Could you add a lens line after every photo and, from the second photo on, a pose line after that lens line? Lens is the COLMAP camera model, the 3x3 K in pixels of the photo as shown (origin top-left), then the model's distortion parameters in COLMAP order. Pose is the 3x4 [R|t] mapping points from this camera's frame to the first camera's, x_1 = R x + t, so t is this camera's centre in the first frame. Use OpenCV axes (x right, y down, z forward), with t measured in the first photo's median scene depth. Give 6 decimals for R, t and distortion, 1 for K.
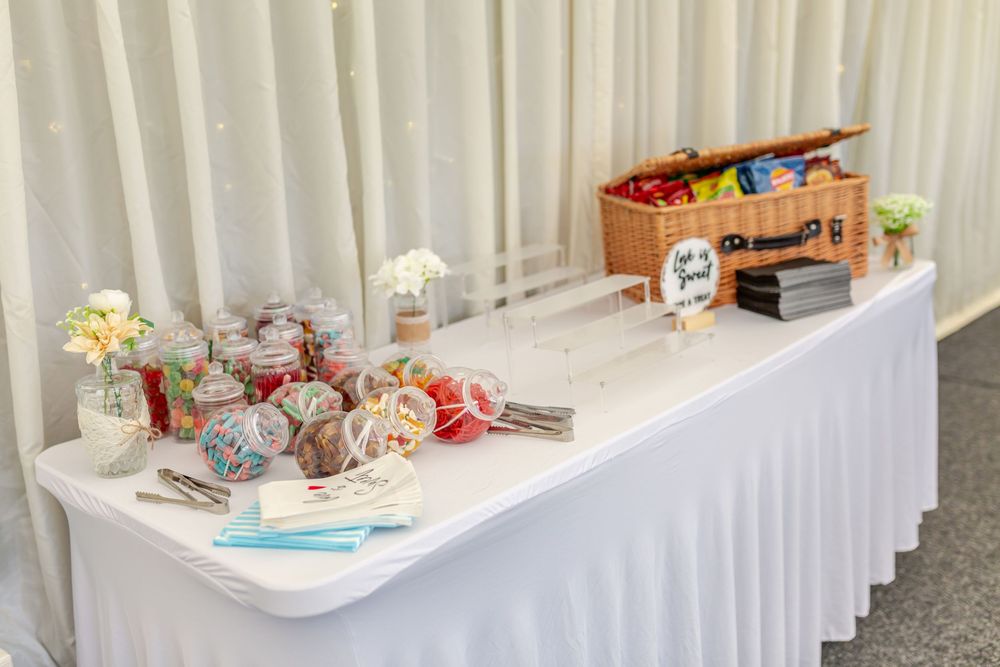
lens RADIAL K [[994.1, 0, 498.3], [0, 994.1, 330.2], [0, 0, 1]] dist [0.066171, 0.000000]
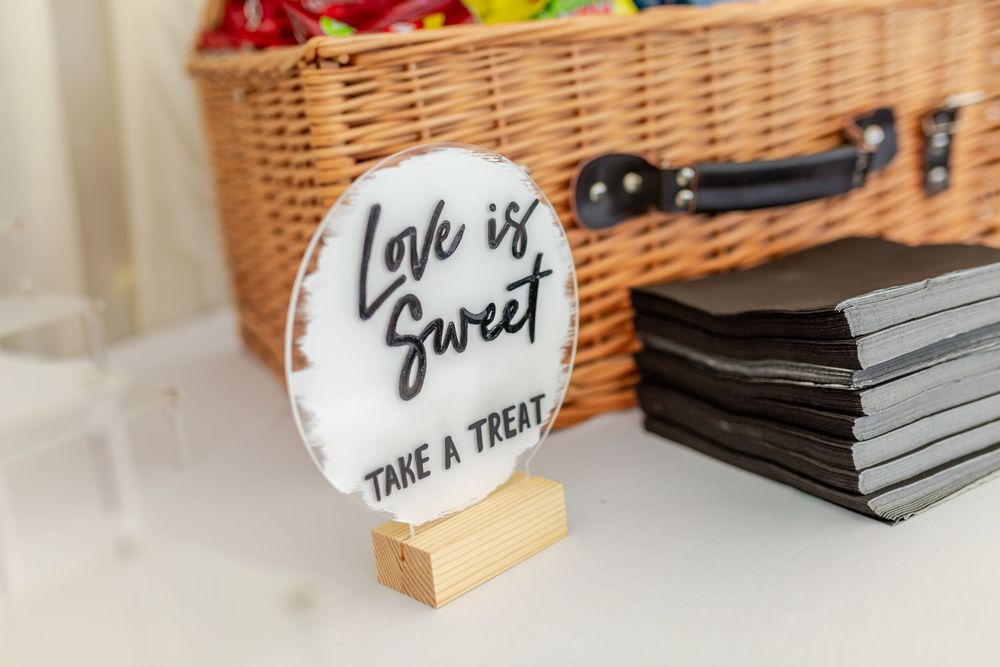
lens RADIAL K [[994.1, 0, 500.0], [0, 994.1, 335.0], [0, 0, 1]] dist [0.066171, 0.000000]
pose [[0.985493, -0.040654, 0.164778, 0.161092], [0.042144, 0.999096, -0.005555, -0.049055], [-0.164403, 0.012418, 0.986315, 0.755068]]
